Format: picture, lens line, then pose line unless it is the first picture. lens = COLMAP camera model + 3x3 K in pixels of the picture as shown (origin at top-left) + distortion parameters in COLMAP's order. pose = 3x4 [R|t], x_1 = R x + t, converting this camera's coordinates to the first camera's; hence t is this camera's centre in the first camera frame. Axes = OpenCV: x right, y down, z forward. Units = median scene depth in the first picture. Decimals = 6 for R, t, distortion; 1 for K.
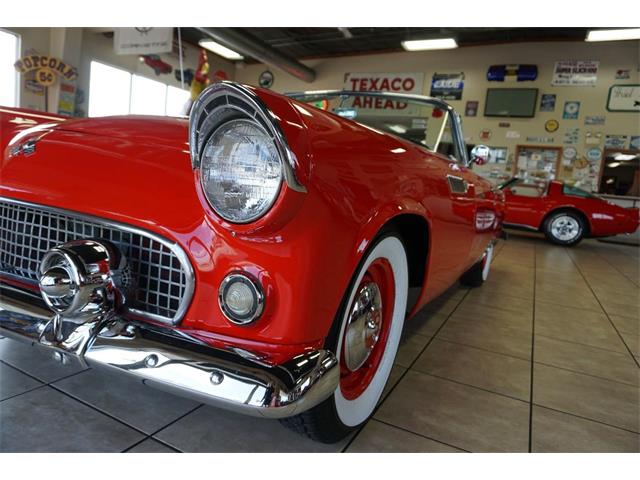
lens RADIAL K [[432.1, 0, 324.2], [0, 432.1, 236.4], [0, 0, 1]] dist [-0.032849, 0.023819]
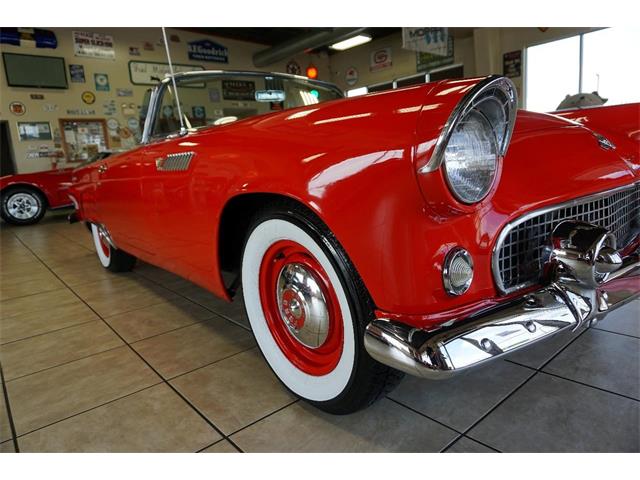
lens RADIAL K [[432.1, 0, 307.7], [0, 432.1, 236.6], [0, 0, 1]] dist [-0.032849, 0.023819]
pose [[0.364918, -0.282810, 0.887047, -0.257017], [0.221982, 0.951702, 0.212103, -0.048950], [-0.904189, 0.119508, 0.410072, 0.169688]]
